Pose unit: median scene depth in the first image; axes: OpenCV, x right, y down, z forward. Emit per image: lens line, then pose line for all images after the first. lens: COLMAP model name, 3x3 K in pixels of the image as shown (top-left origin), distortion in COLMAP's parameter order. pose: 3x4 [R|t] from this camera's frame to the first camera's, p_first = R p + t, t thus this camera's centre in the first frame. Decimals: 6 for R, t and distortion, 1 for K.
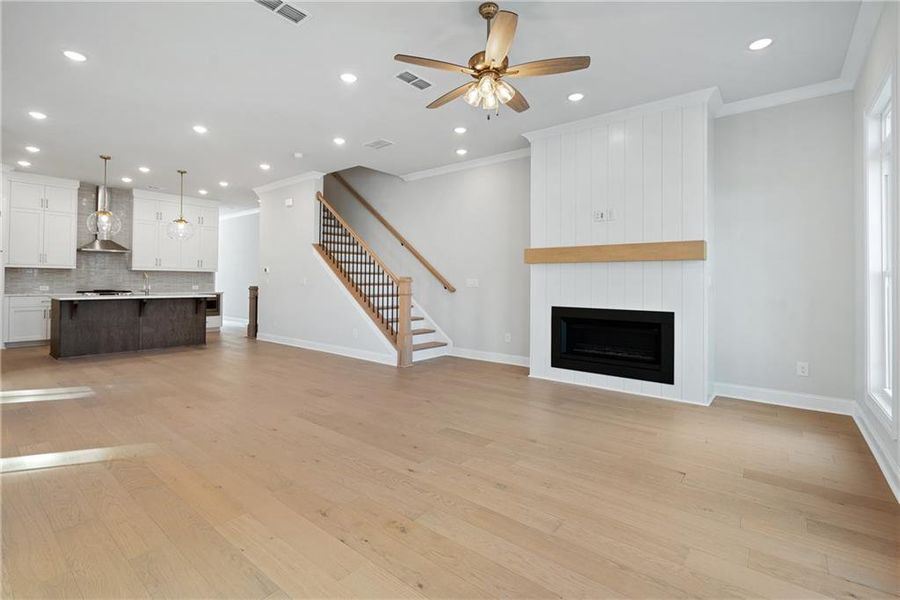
lens RADIAL K [[412.7, 0, 442.4], [0, 412.7, 280.0], [0, 0, 1]] dist [-0.001049, 0.000242]
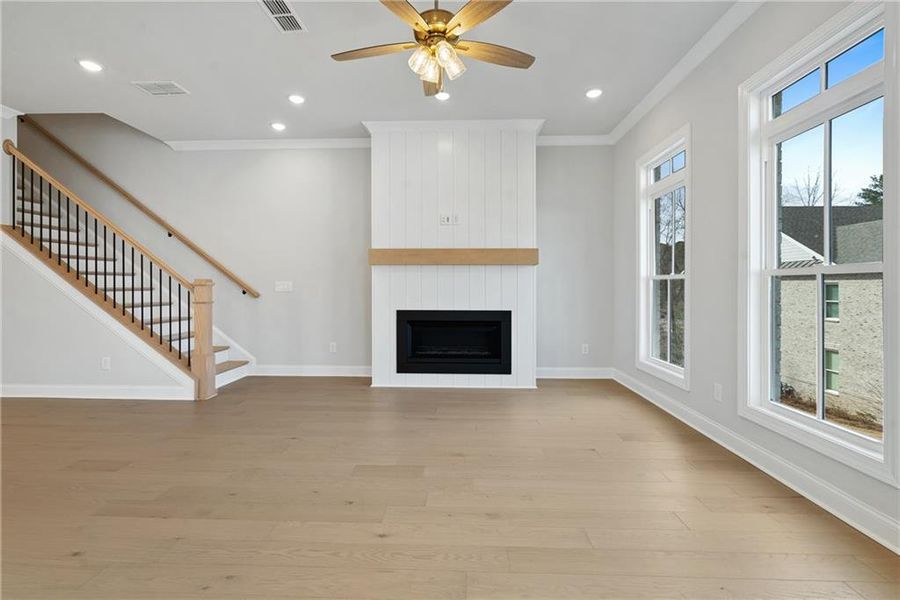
lens RADIAL K [[409.1, 0, 446.4], [0, 409.1, 292.3], [0, 0, 1]] dist [-0.002069, -0.000025]
pose [[0.798278, -0.017064, 0.602047, -0.208560], [0.002456, 0.999682, 0.025078, -0.001234], [-0.602284, -0.018541, 0.798067, 0.166708]]
